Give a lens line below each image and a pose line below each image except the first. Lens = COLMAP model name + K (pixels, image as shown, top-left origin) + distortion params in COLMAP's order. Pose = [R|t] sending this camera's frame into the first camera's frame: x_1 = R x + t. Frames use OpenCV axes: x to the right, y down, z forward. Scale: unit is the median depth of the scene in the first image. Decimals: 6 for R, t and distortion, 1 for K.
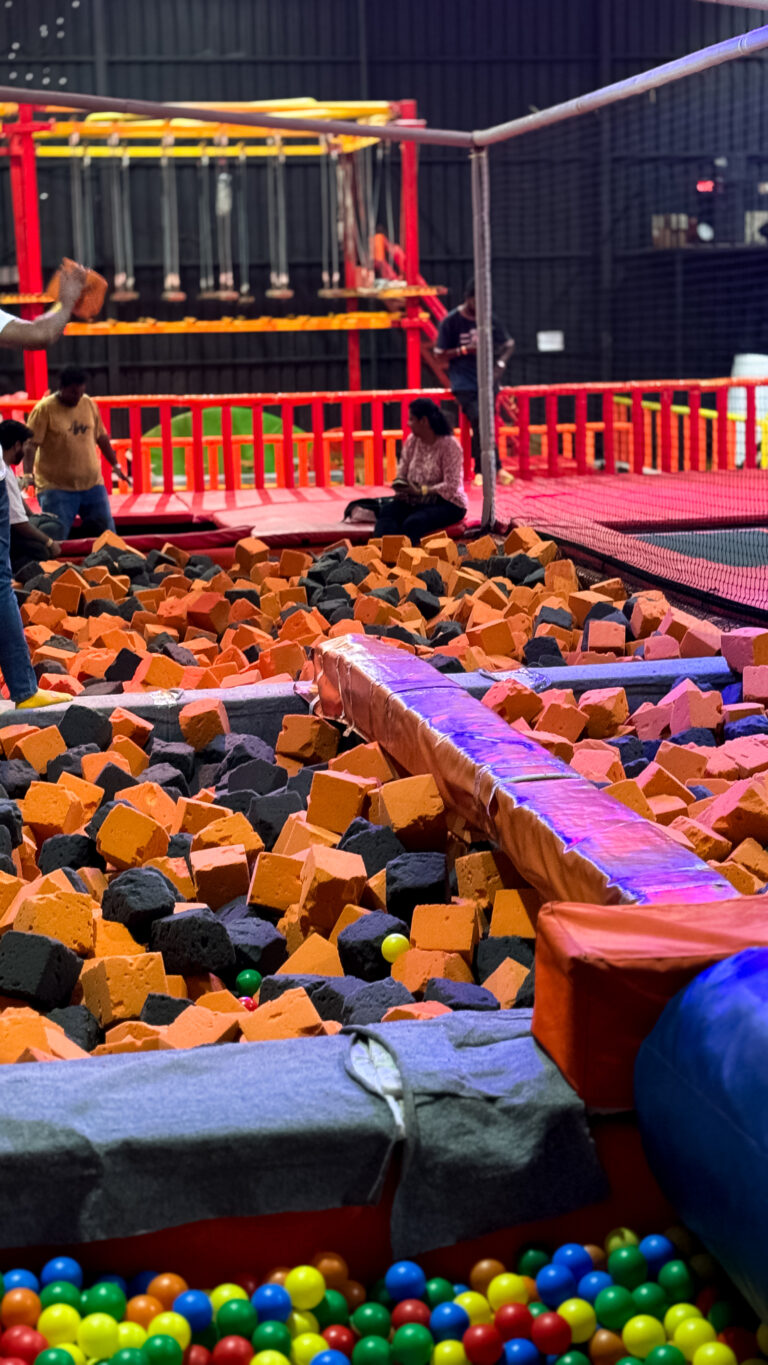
lens RADIAL K [[2310.2, 0, 384.0], [0, 2310.2, 682.5], [0, 0, 1]] dist [-0.030455, -0.004581]
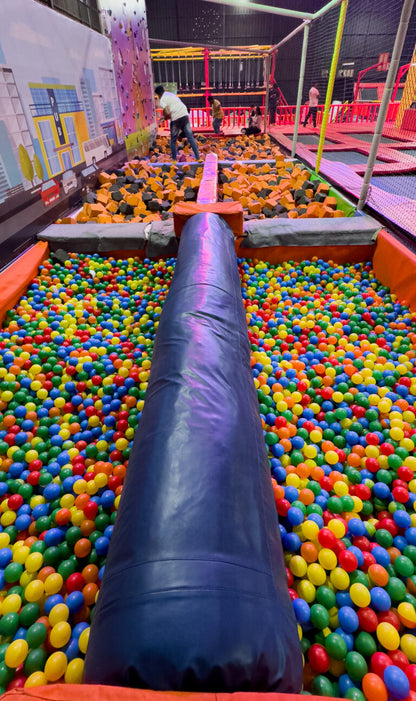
lens RADIAL K [[326.9, 0, 210.4], [0, 326.9, 308.7], [0, 0, 1]] dist [0.002763, 0.000290]
pose [[0.979691, 0.111474, -0.166672, 0.264584], [-0.032558, 0.908628, 0.416335, -0.010999], [0.197853, -0.402454, 0.893804, 0.099327]]
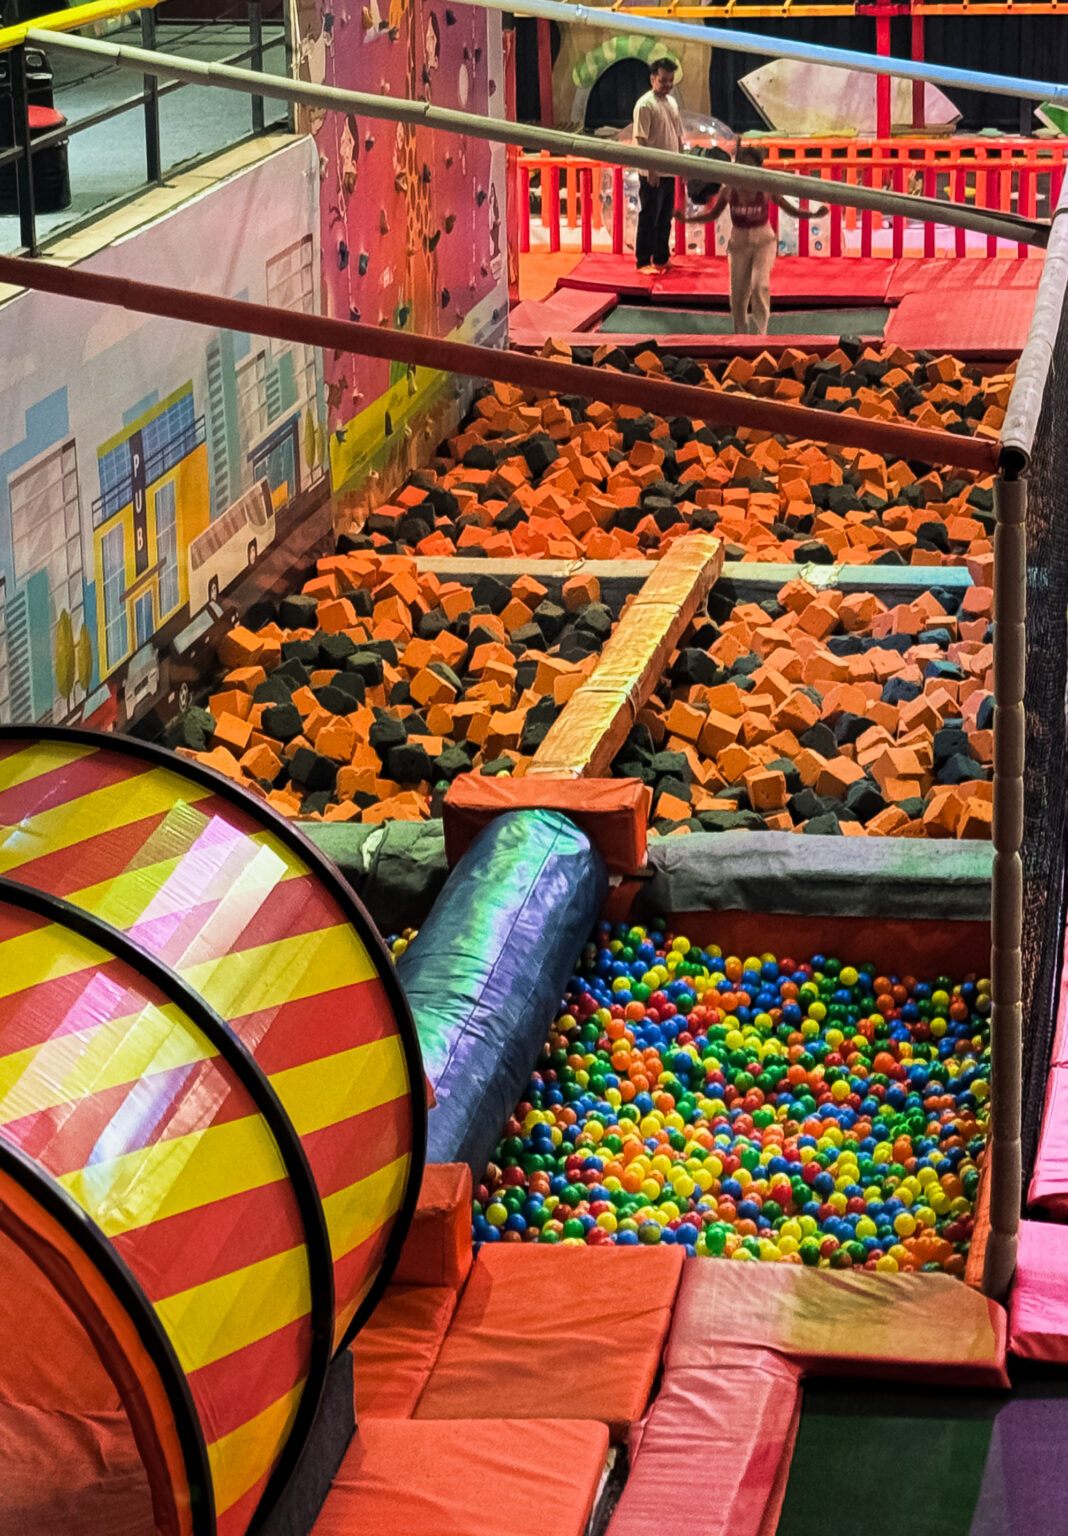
lens RADIAL K [[3569.3, 0, 534.0], [0, 3569.3, 768.0], [0, 0, 1]] dist [-0.053288, -0.110698]
pose [[0.932101, 0.110088, -0.345063, 0.996551], [-0.053598, 0.984125, 0.169192, -0.368877], [0.358211, -0.139209, 0.923204, -1.577623]]
